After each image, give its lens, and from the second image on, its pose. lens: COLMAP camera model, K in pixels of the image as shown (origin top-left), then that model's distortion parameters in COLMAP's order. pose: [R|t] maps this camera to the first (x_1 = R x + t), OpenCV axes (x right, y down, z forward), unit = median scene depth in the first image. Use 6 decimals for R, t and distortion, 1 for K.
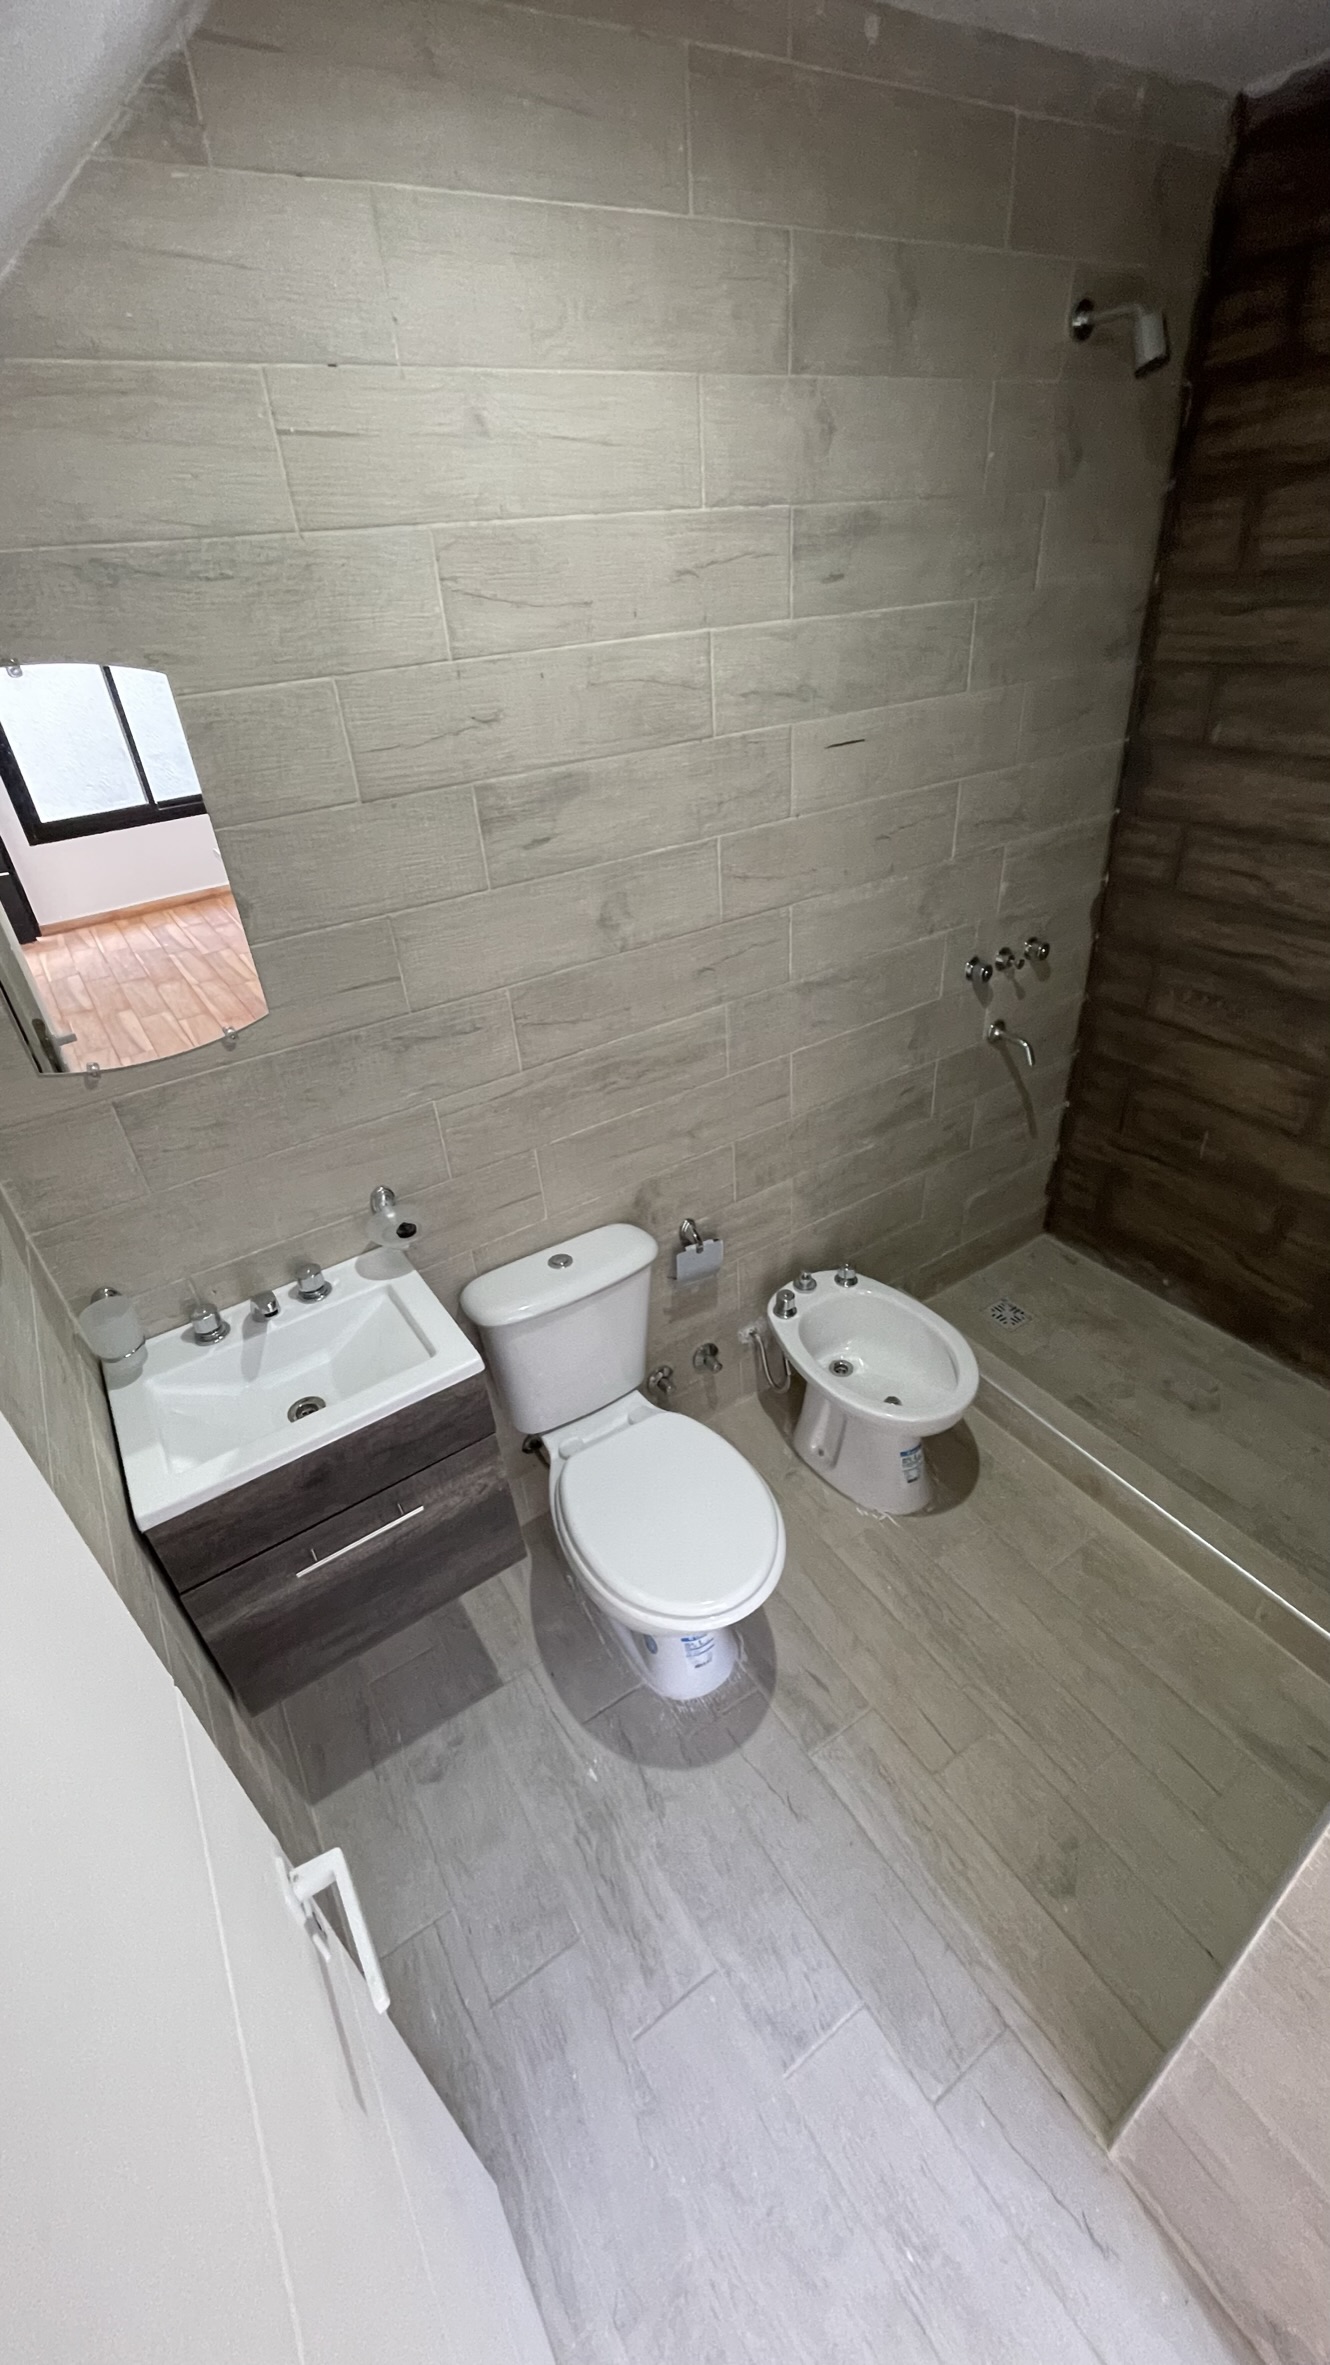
lens RADIAL K [[954.1, 0, 679.9], [0, 954.1, 1183.9], [0, 0, 1]] dist [-0.001572, 0.001930]
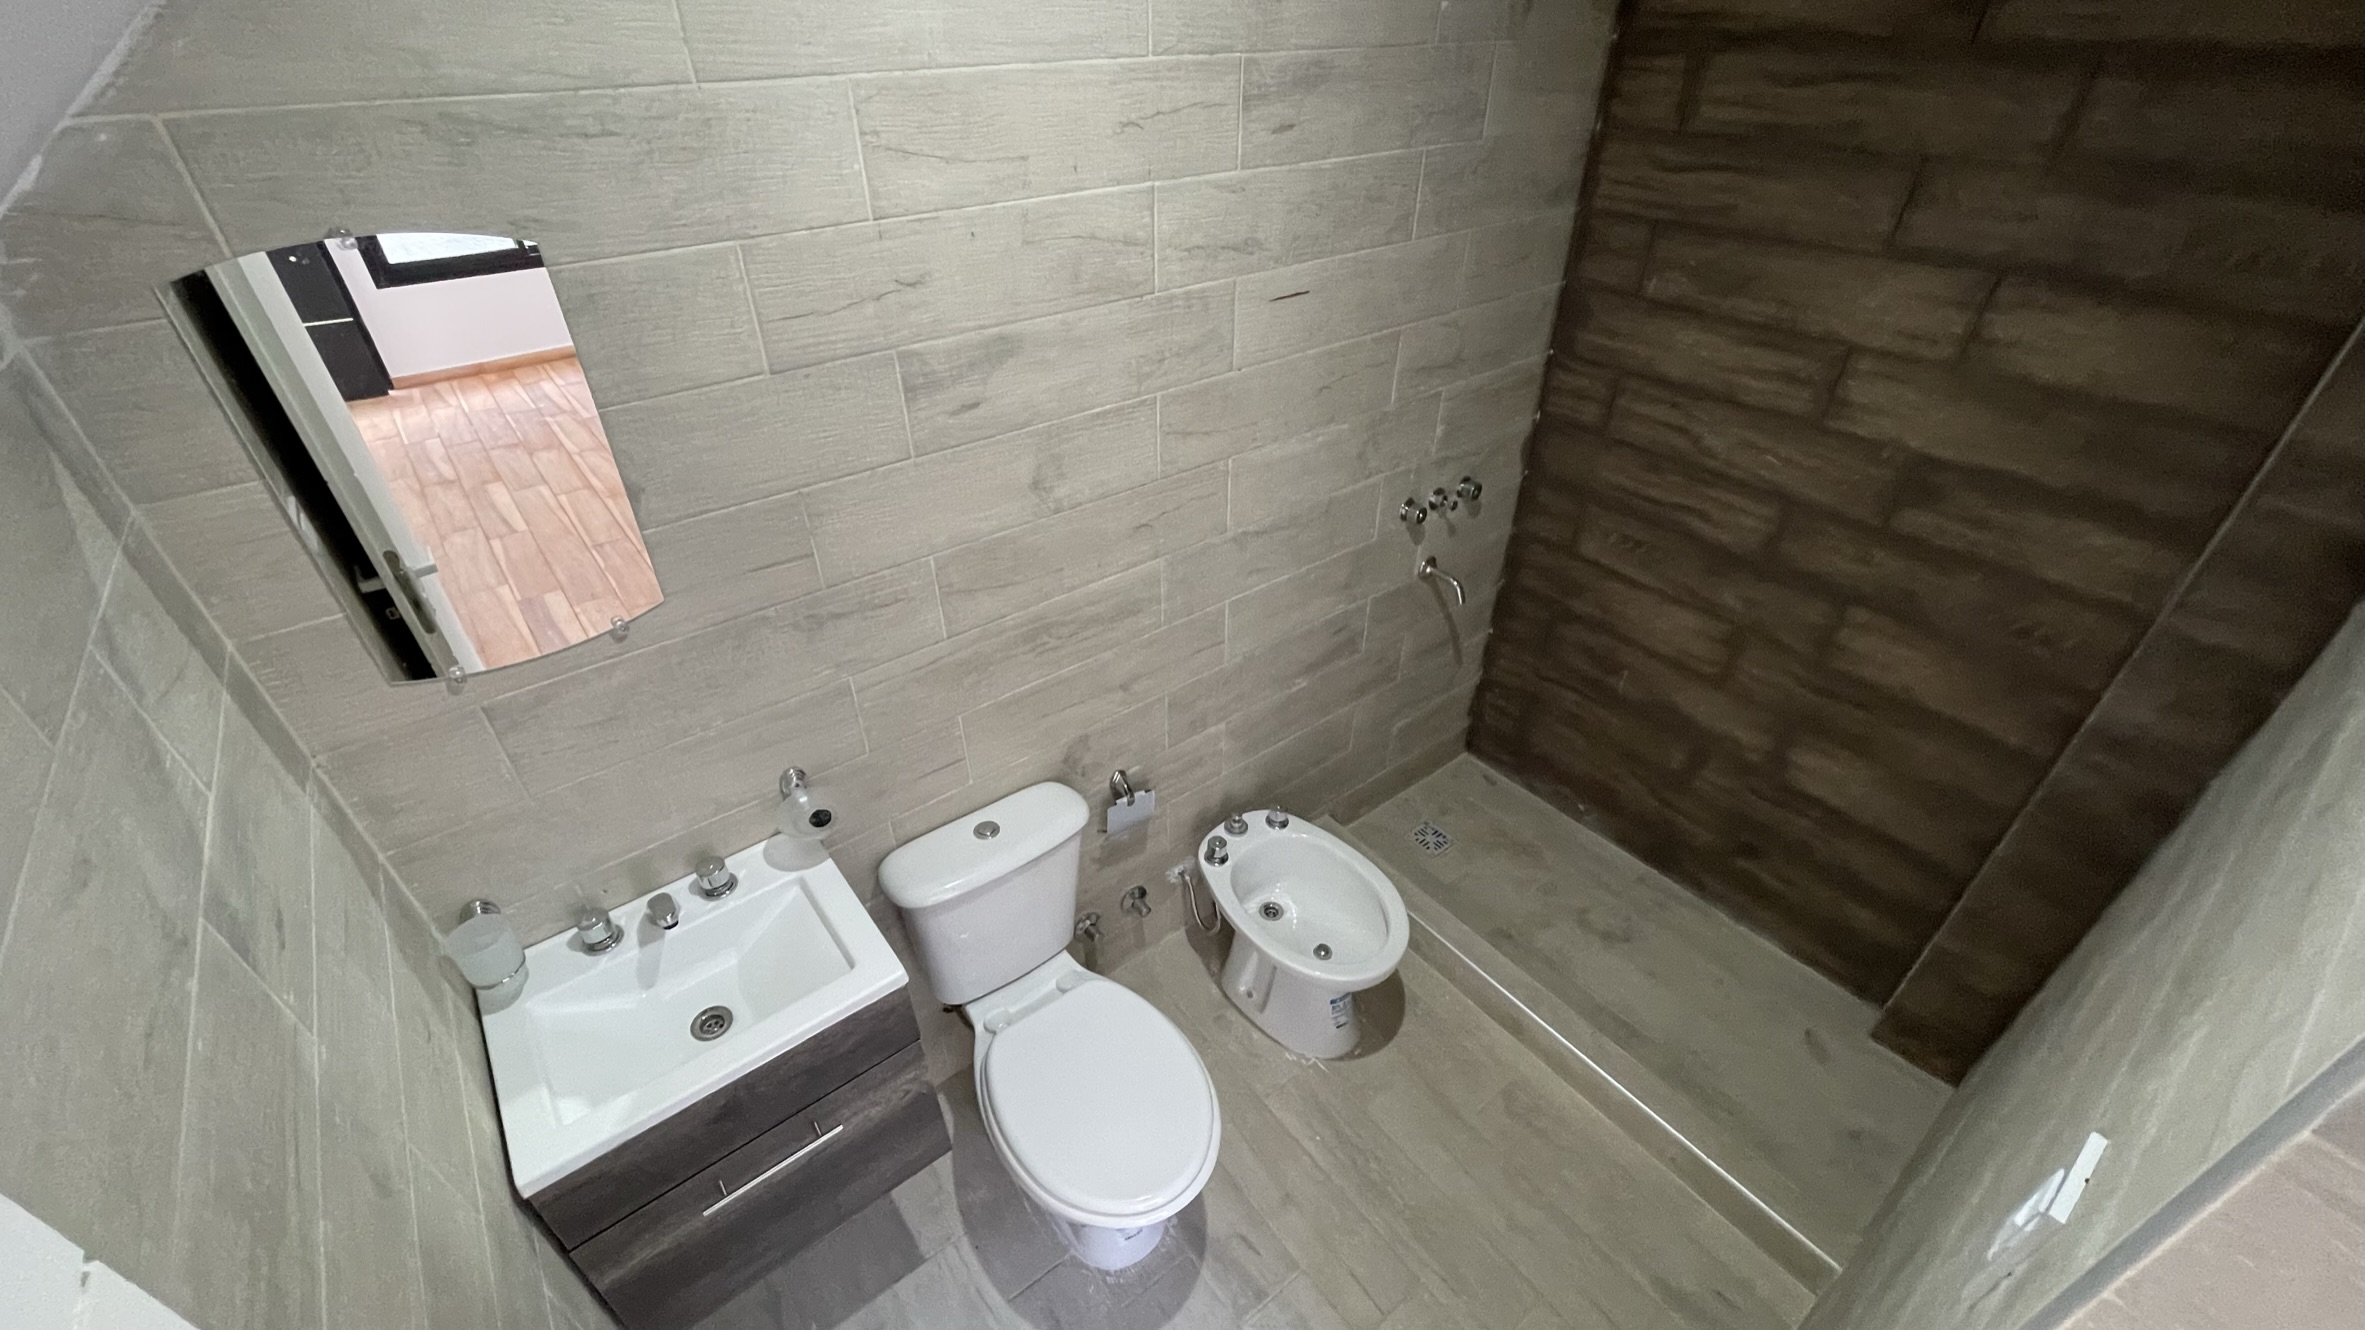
lens RADIAL K [[954.1, 0, 1187.3], [0, 954.1, 669.8], [0, 0, 1]] dist [-0.001572, 0.001930]
pose [[0.995084, 0.005844, 0.098858, -0.020334], [-0.009586, 0.999254, 0.037422, -0.110542], [-0.098565, -0.038186, 0.994398, 0.038004]]
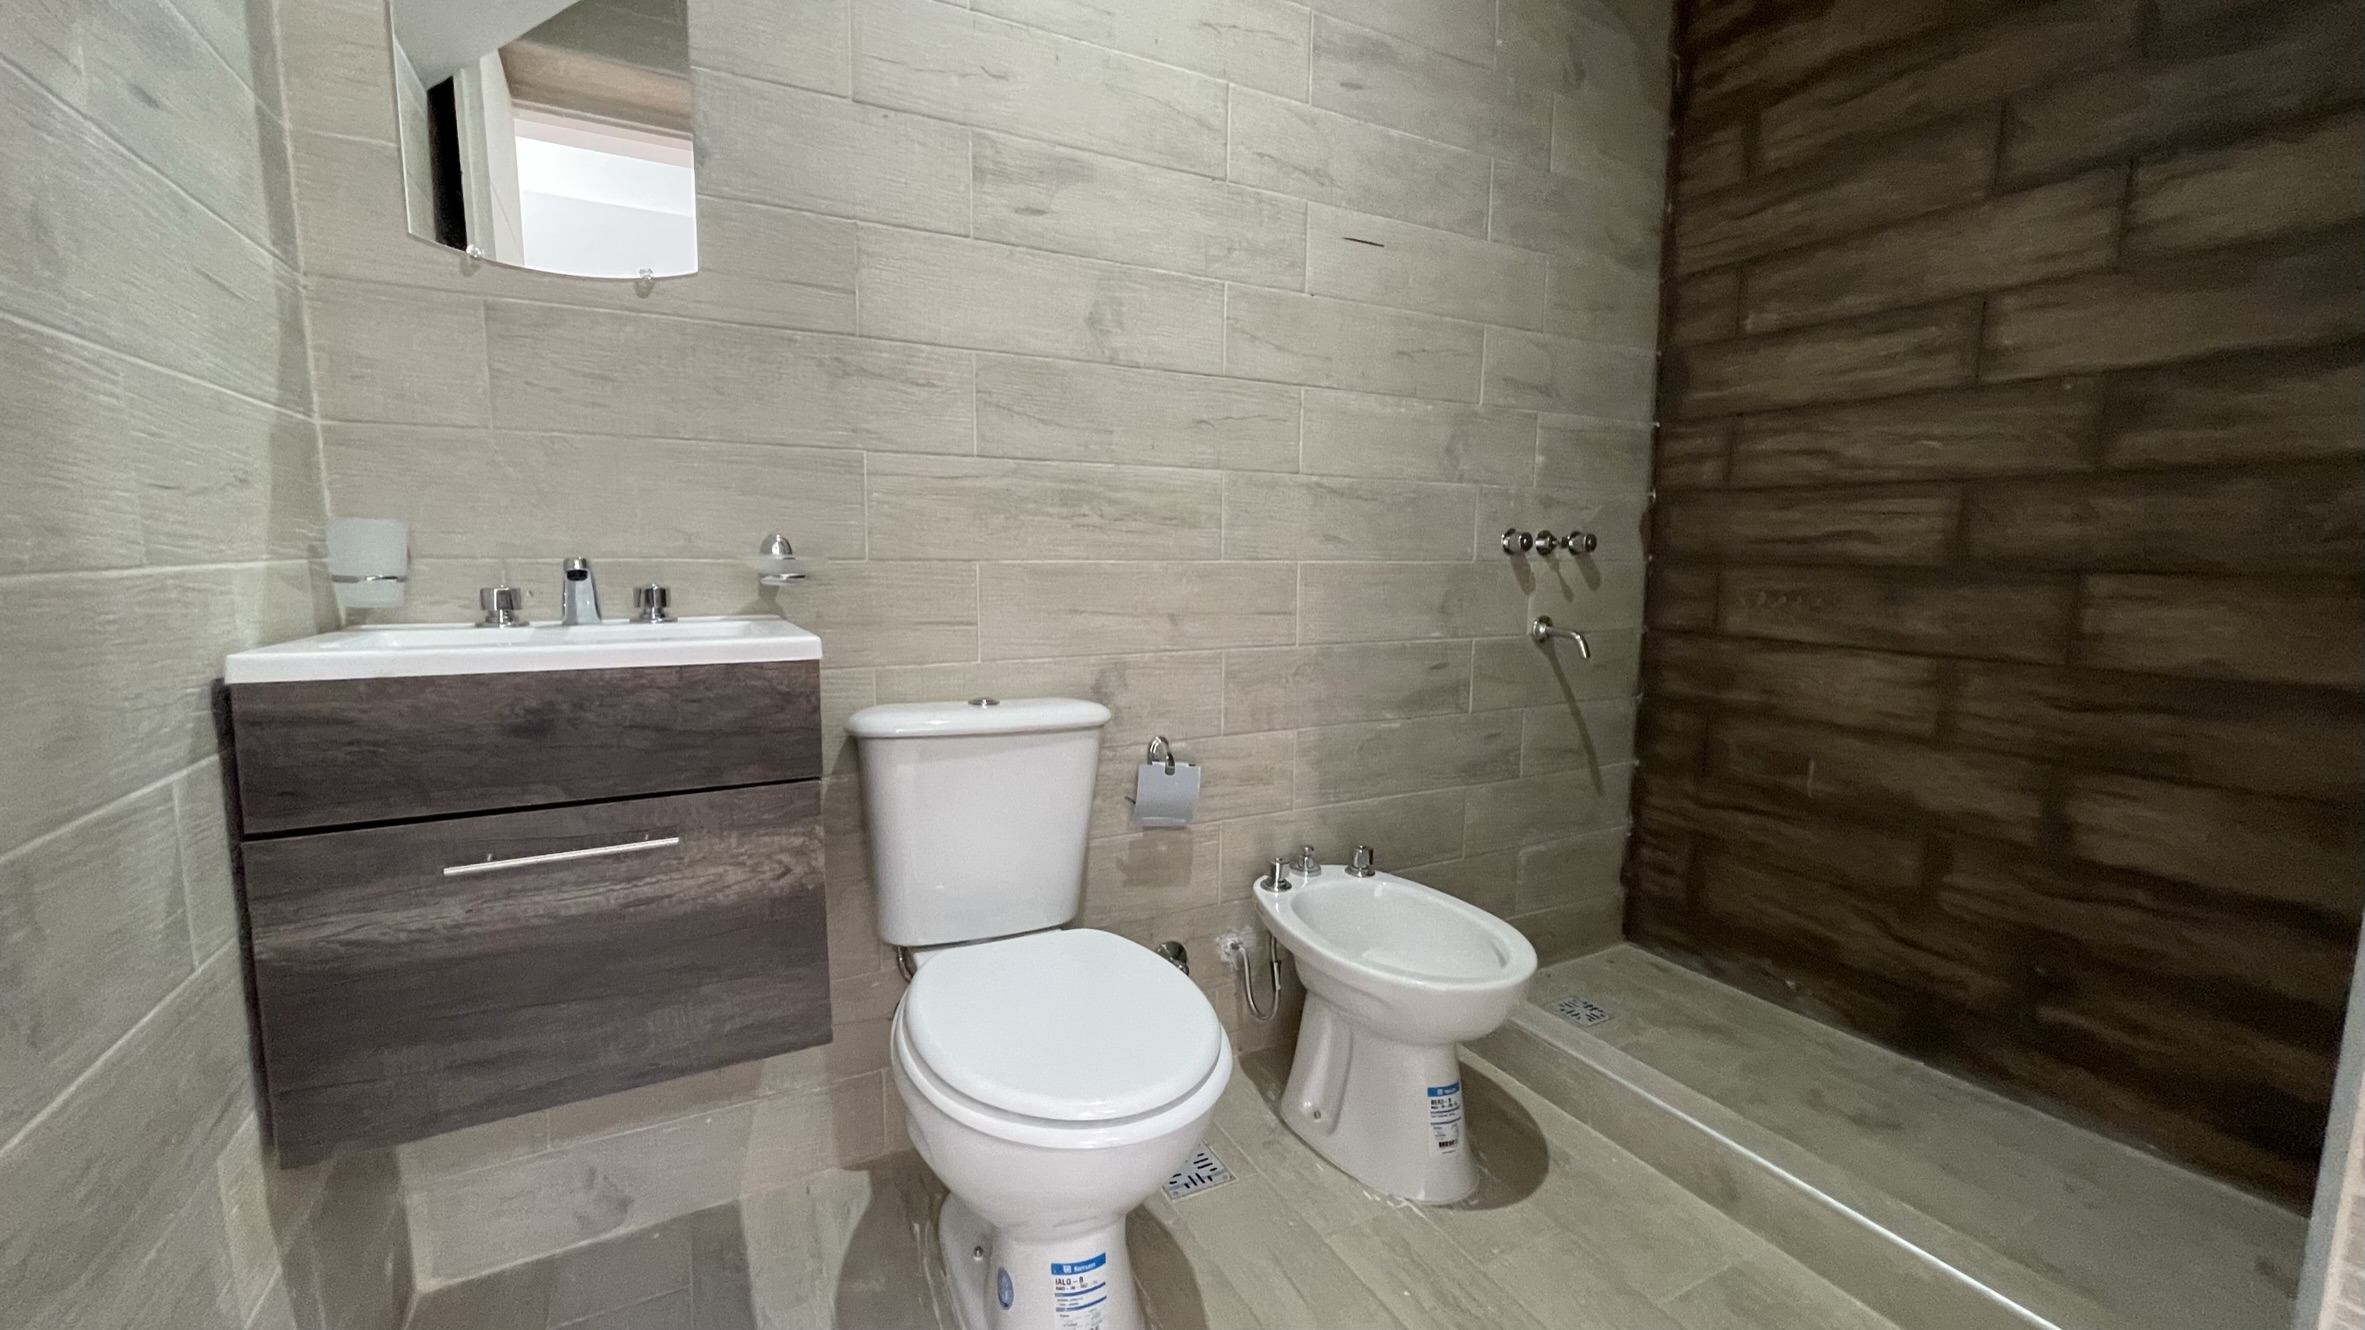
lens RADIAL K [[954.1, 0, 1186.4], [0, 954.1, 664.7], [0, 0, 1]] dist [-0.001572, 0.001930]
pose [[0.993458, 0.083678, -0.077714, 0.095536], [-0.109306, 0.893822, -0.434895, 0.360404], [0.033072, 0.440545, 0.897121, 0.266829]]
